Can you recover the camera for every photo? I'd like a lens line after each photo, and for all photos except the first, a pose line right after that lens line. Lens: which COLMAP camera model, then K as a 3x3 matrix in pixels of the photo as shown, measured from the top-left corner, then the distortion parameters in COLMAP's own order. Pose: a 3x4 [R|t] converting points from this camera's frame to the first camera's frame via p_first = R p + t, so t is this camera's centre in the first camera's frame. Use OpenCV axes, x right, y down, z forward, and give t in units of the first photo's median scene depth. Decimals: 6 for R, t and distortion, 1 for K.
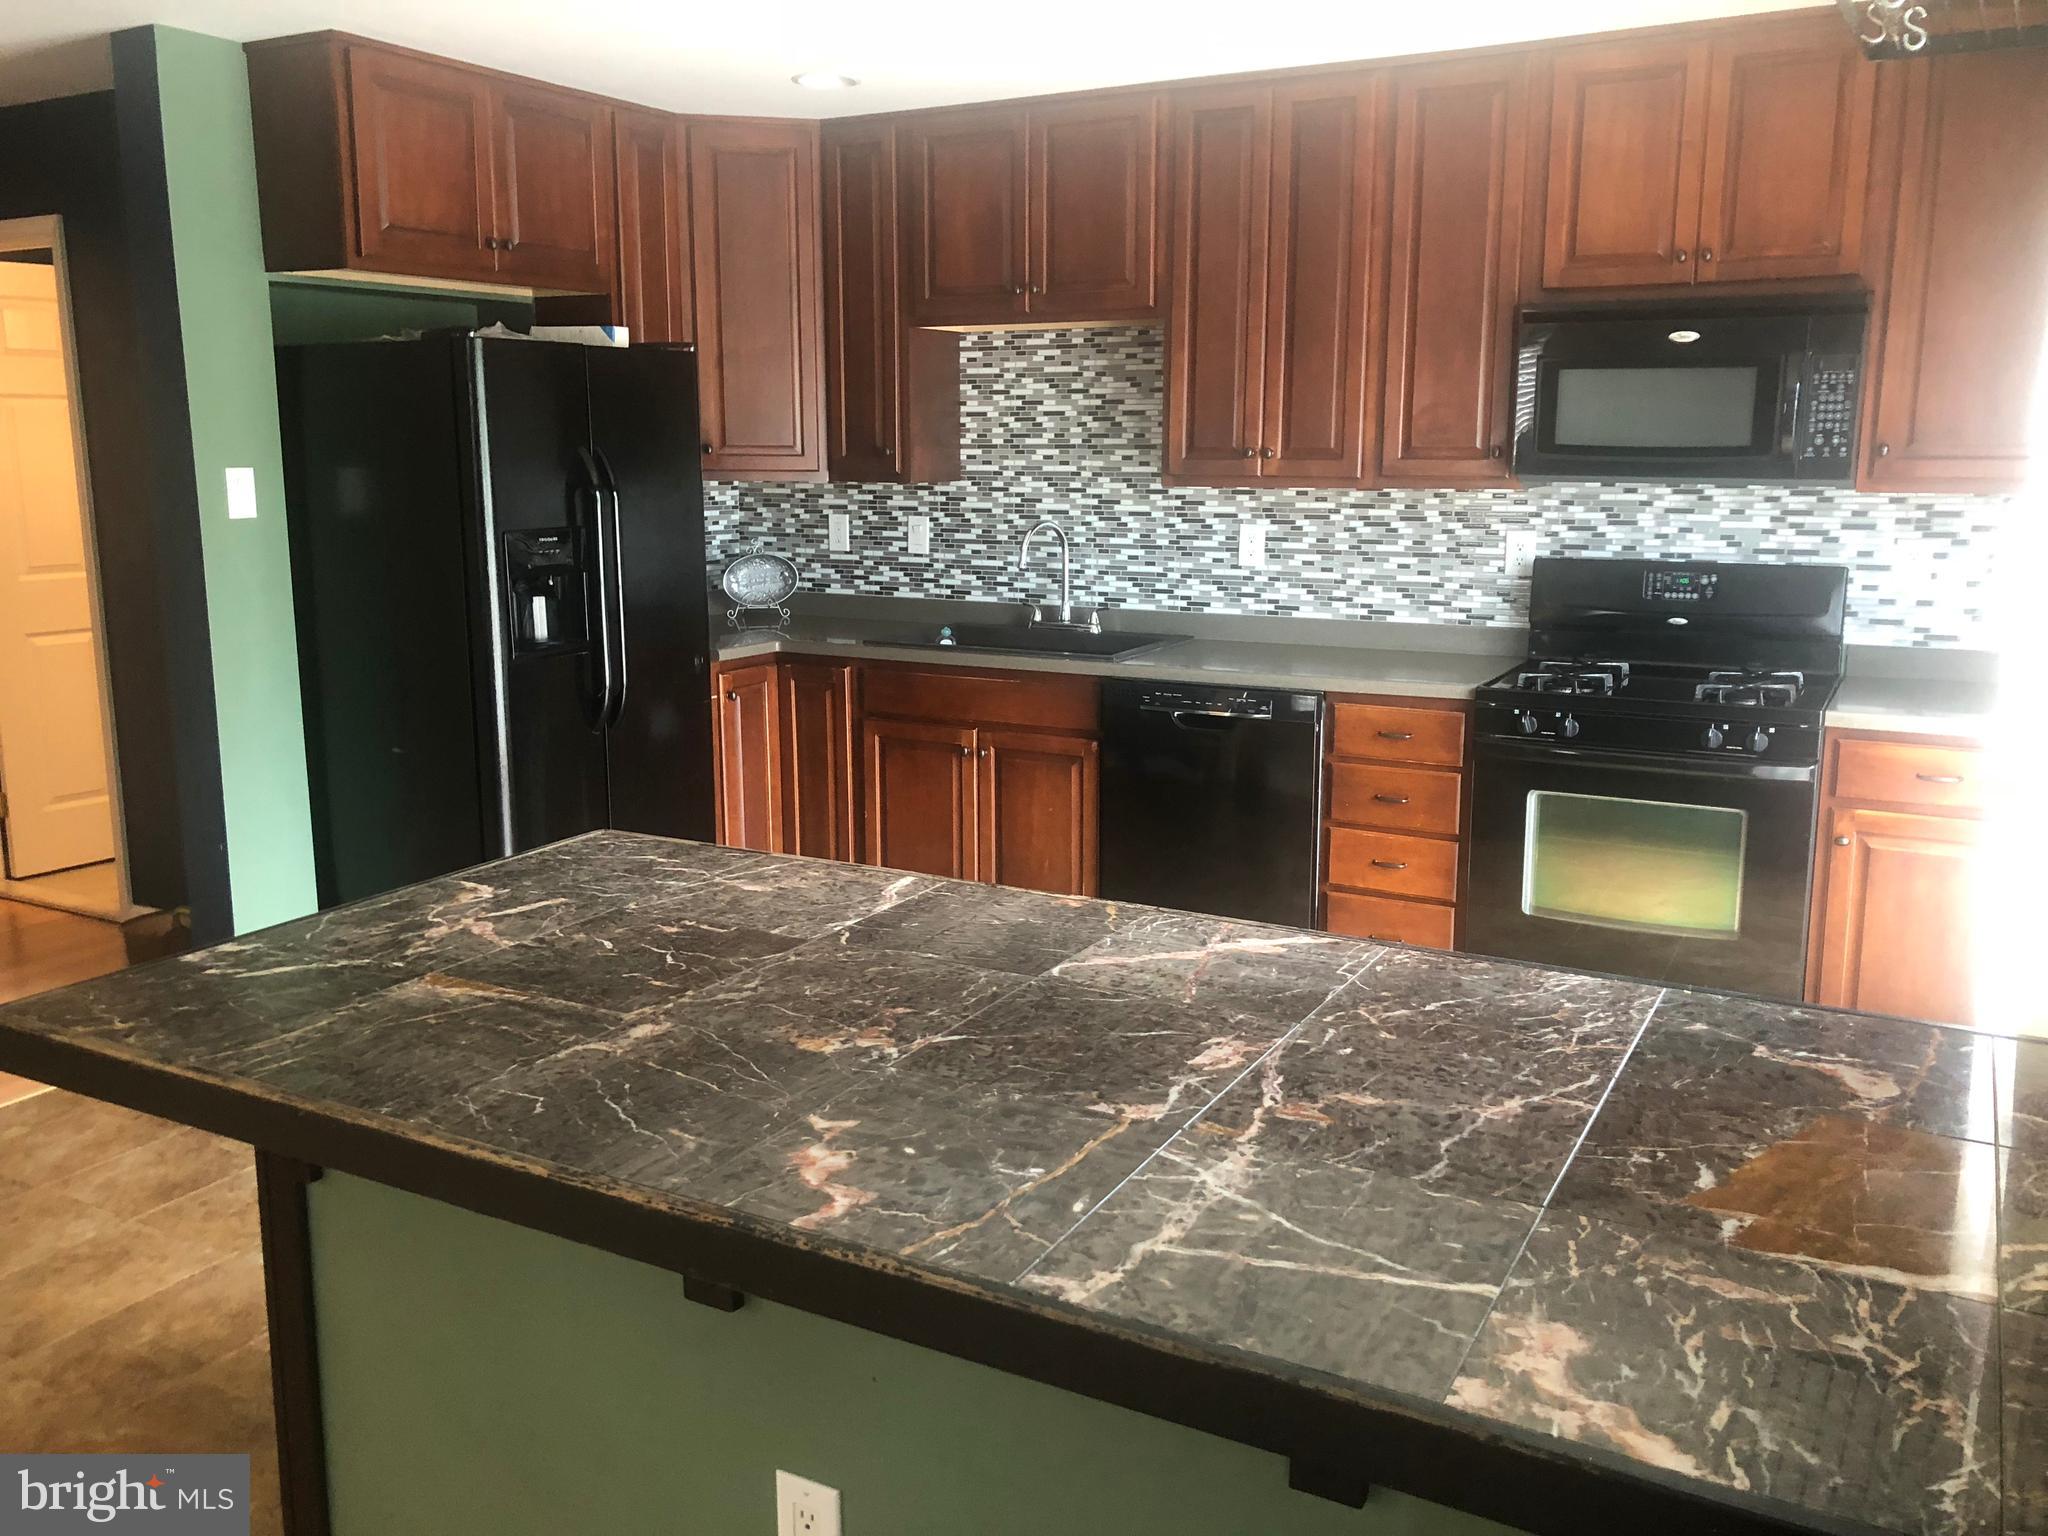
lens RADIAL K [[1715.1, 0, 1022.4], [0, 1715.1, 778.3], [0, 0, 1]] dist [0.022059, -0.032180]
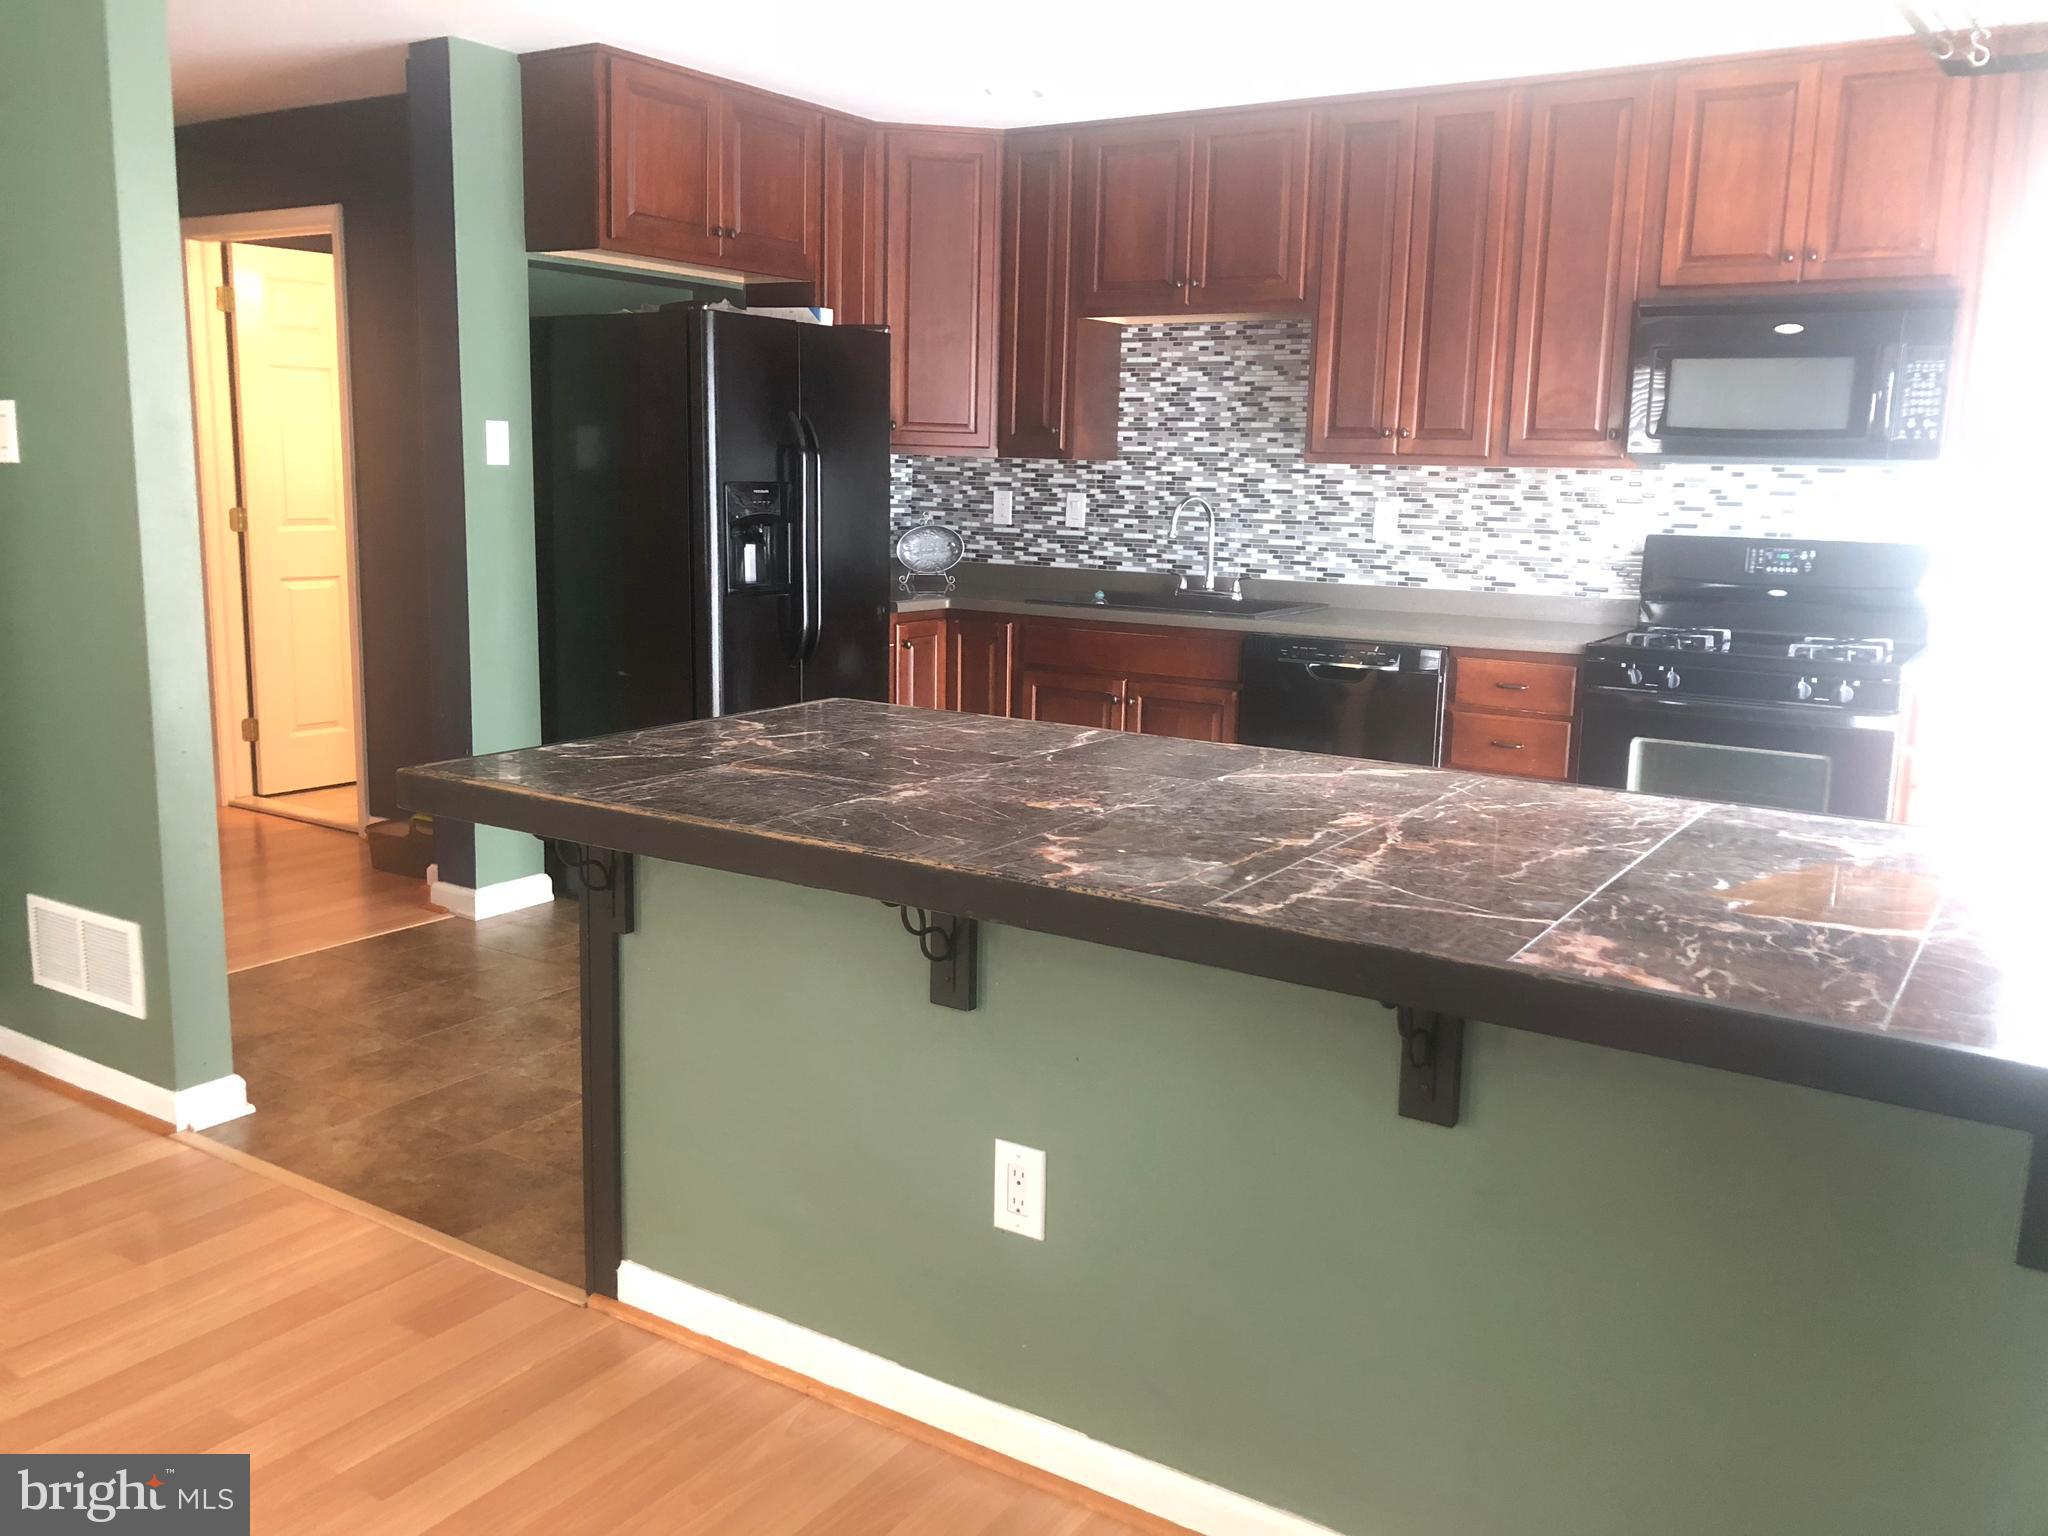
lens RADIAL K [[1715.1, 0, 1032.1], [0, 1715.1, 780.1], [0, 0, 1]] dist [0.022059, -0.032180]
pose [[0.997384, 0.035032, -0.063231, -0.016891], [-0.035972, 0.999258, -0.013793, 0.057948], [0.062701, 0.016031, 0.997904, -0.112509]]
